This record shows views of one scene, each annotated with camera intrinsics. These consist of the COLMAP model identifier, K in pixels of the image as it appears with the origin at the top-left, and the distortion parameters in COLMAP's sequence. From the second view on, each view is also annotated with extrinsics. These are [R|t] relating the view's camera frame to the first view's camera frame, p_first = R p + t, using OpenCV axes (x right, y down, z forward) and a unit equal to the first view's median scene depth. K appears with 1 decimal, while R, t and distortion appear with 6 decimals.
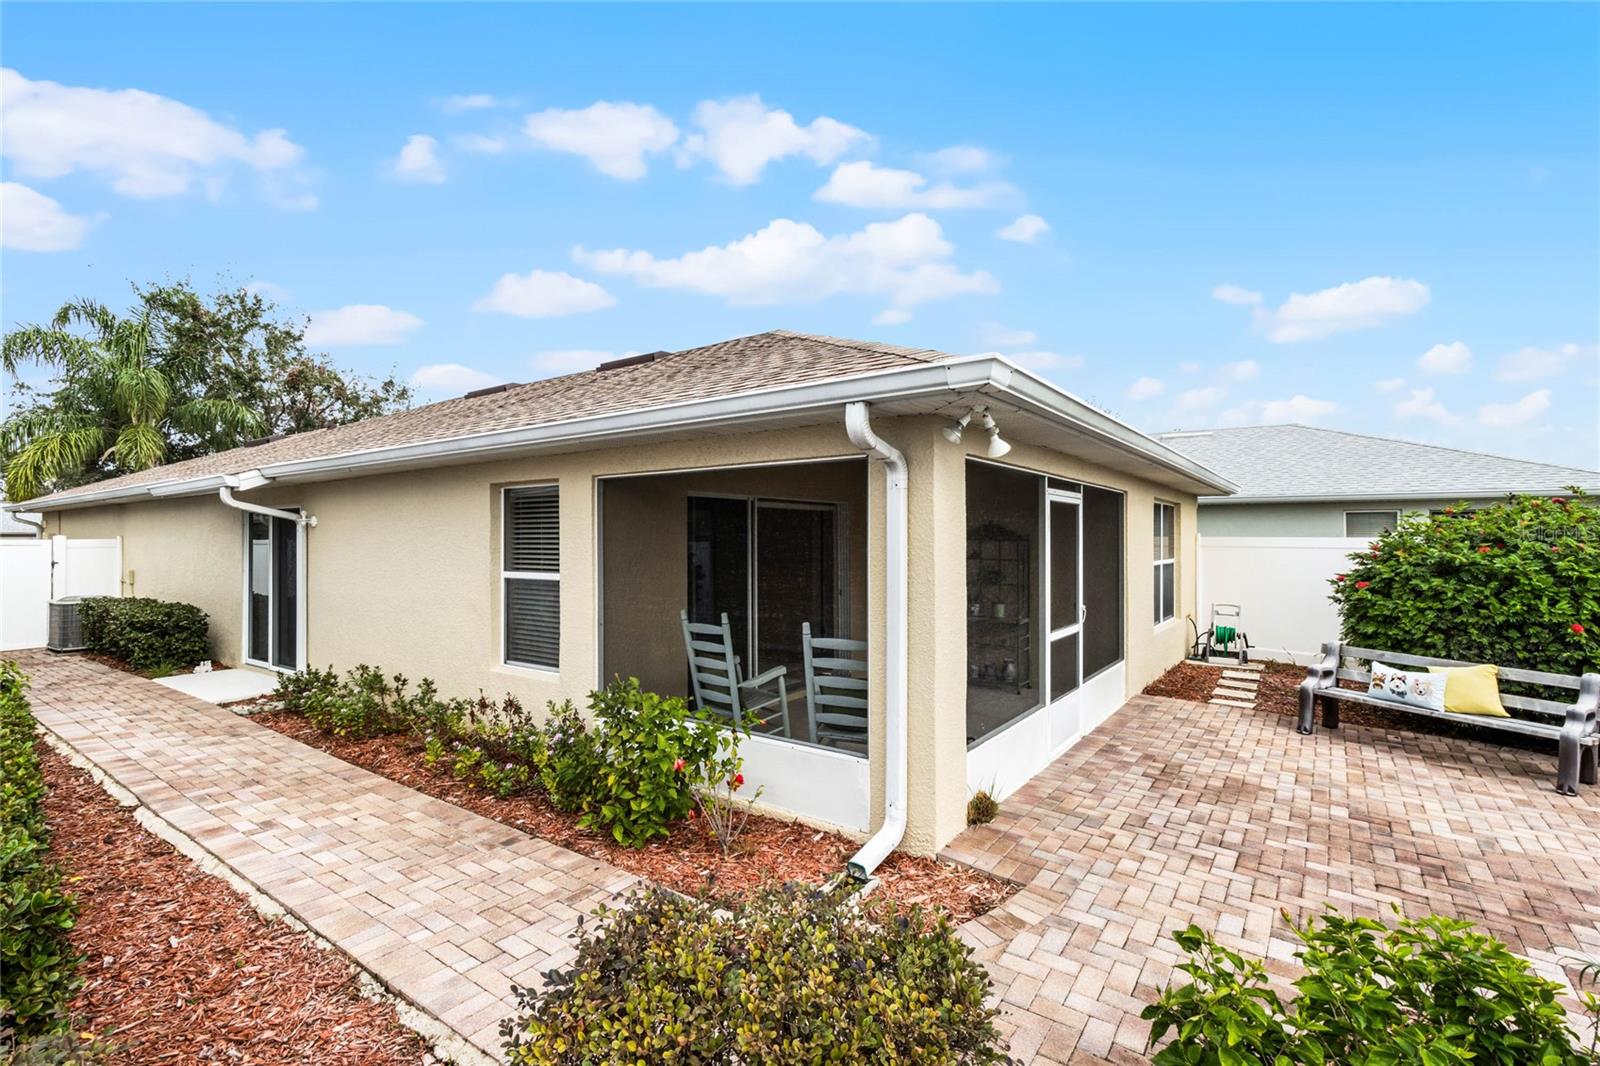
lens RADIAL K [[758.0, 0, 793.4], [0, 758.0, 533.7], [0, 0, 1]] dist [0.001276, 0.000043]
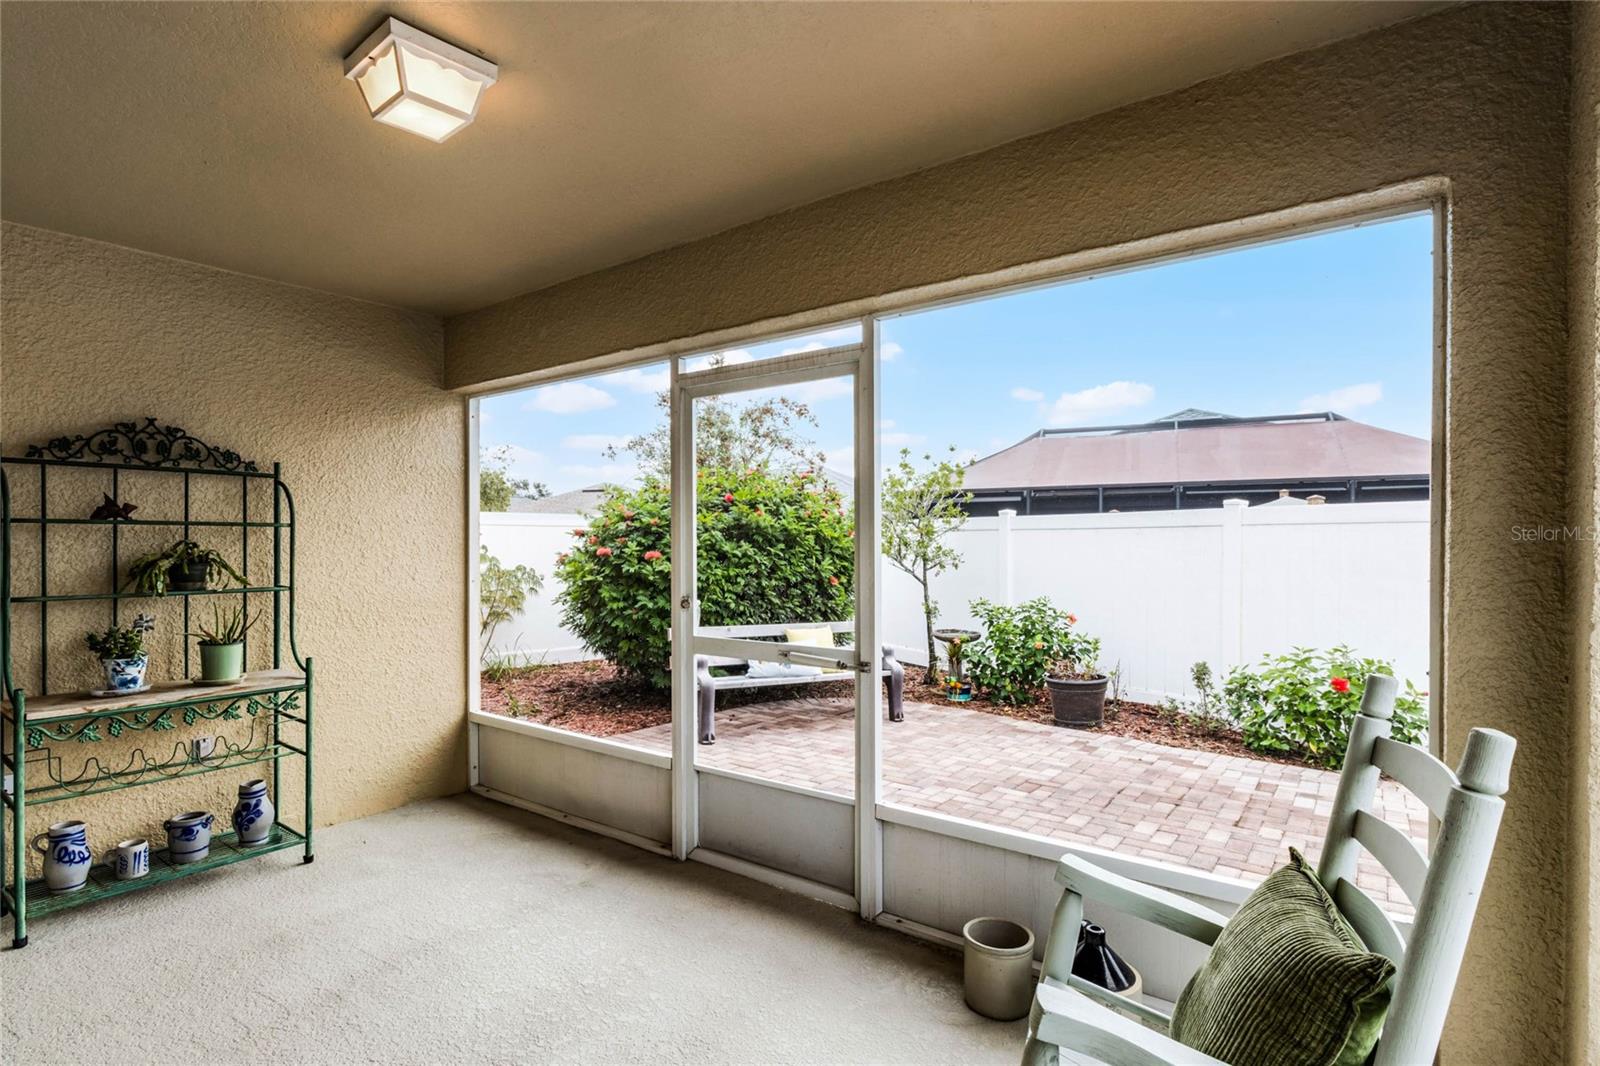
lens RADIAL K [[793.4, 0, 799.1], [0, 793.4, 539.9], [0, 0, 1]] dist [-0.001206, -0.000017]
pose [[0.000865, -0.003758, 0.999993, -0.159630], [0.003272, 0.999988, 0.003755, 0.053952], [-0.999994, 0.003269, 0.000877, 0.978482]]
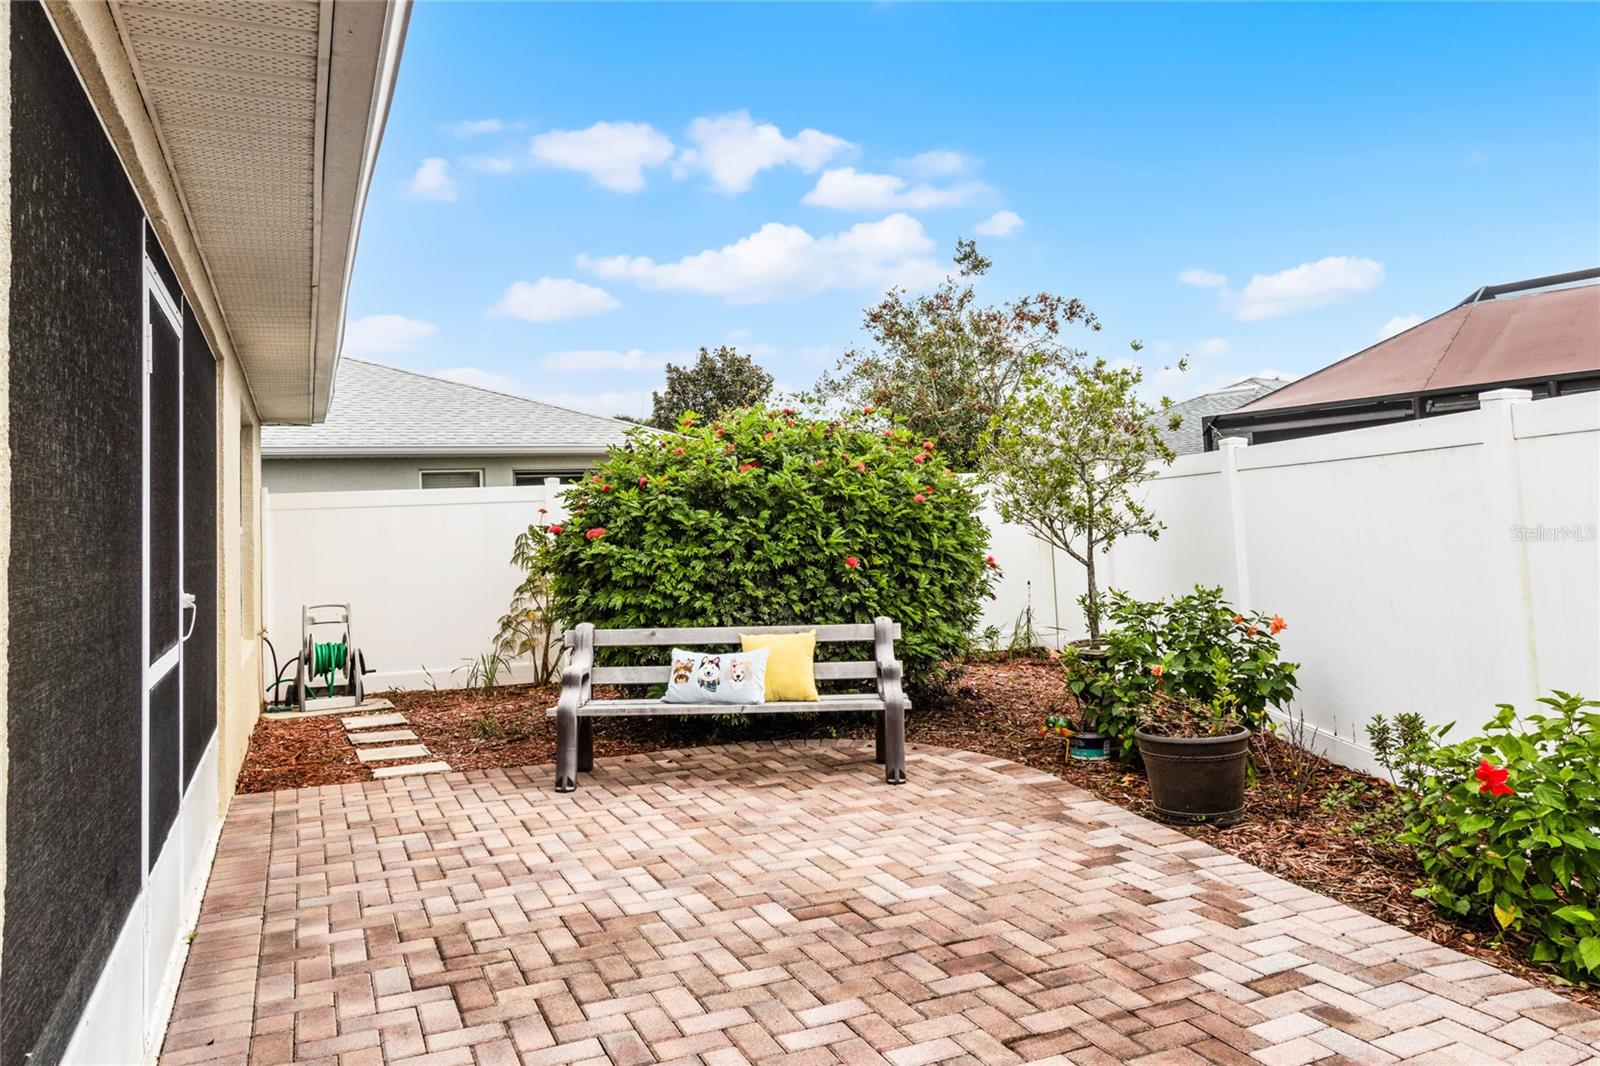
lens RADIAL K [[1075.1, 0, 818.8], [0, 1075.1, 466.6], [0, 0, 1]] dist [-0.004290, 0.003572]
pose [[0.480202, 0.023177, 0.876852, 0.057522], [0.040670, 0.997987, -0.048652, 0.073851], [-0.876215, 0.059024, 0.478293, 0.470416]]
